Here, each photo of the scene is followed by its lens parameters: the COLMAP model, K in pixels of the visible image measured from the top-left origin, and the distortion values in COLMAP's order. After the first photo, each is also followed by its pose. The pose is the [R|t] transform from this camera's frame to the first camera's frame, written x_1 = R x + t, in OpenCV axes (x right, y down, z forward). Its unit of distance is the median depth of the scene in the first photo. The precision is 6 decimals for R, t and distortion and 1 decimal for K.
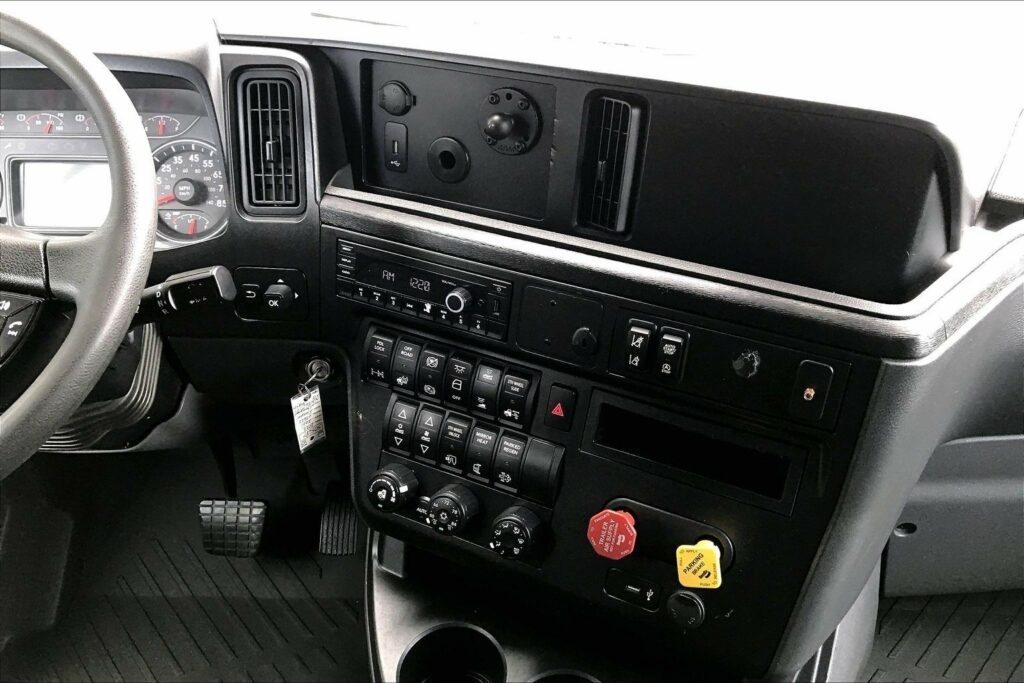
lens RADIAL K [[834.2, 0, 514.6], [0, 834.2, 326.1], [0, 0, 1]] dist [0.008669, 0.001789]
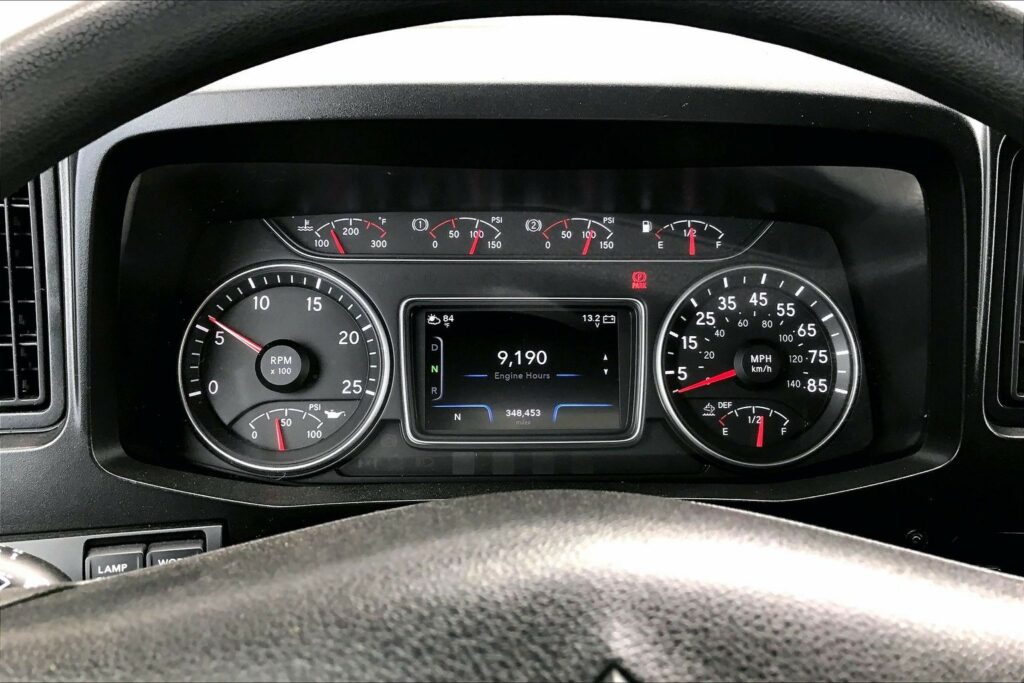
lens RADIAL K [[826.8, 0, 512.0], [0, 826.8, 341.5], [0, 0, 1]] dist [0.047994, -0.051878]
pose [[0.996069, -0.010824, 0.087917, -0.663293], [0.020016, 0.994338, -0.104361, -0.139874], [-0.086290, 0.105710, 0.990646, 0.565854]]
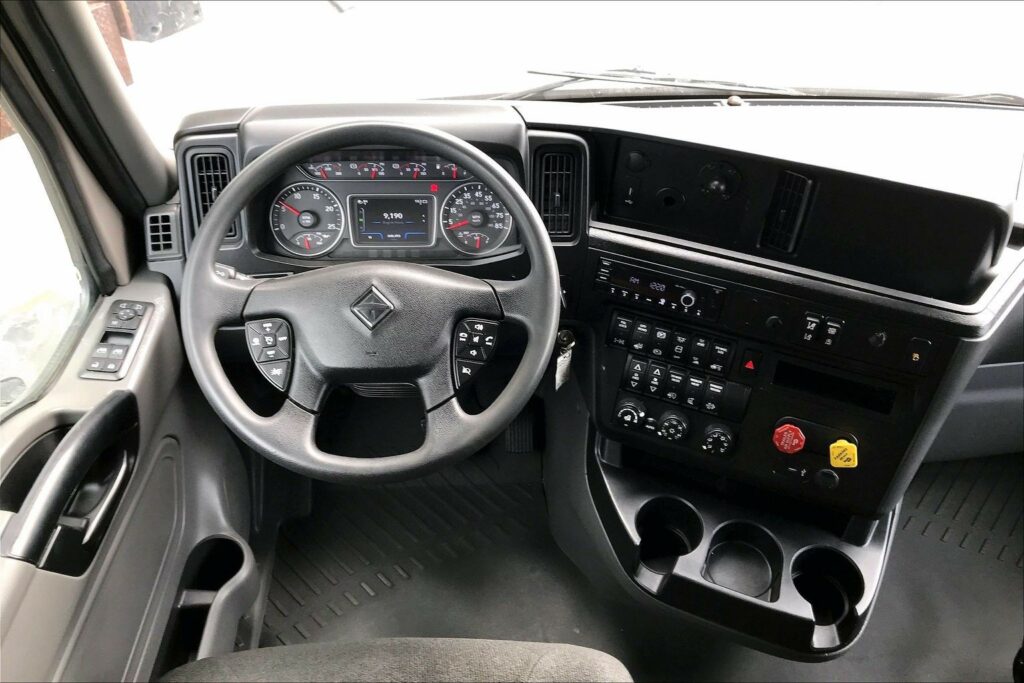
lens RADIAL K [[826.8, 0, 512.0], [0, 826.8, 341.5], [0, 0, 1]] dist [0.047994, -0.051878]
pose [[0.995787, -0.032103, 0.085894, -0.518975], [0.018487, 0.987765, 0.154852, -0.193335], [-0.089815, -0.152612, 0.984197, -0.513858]]
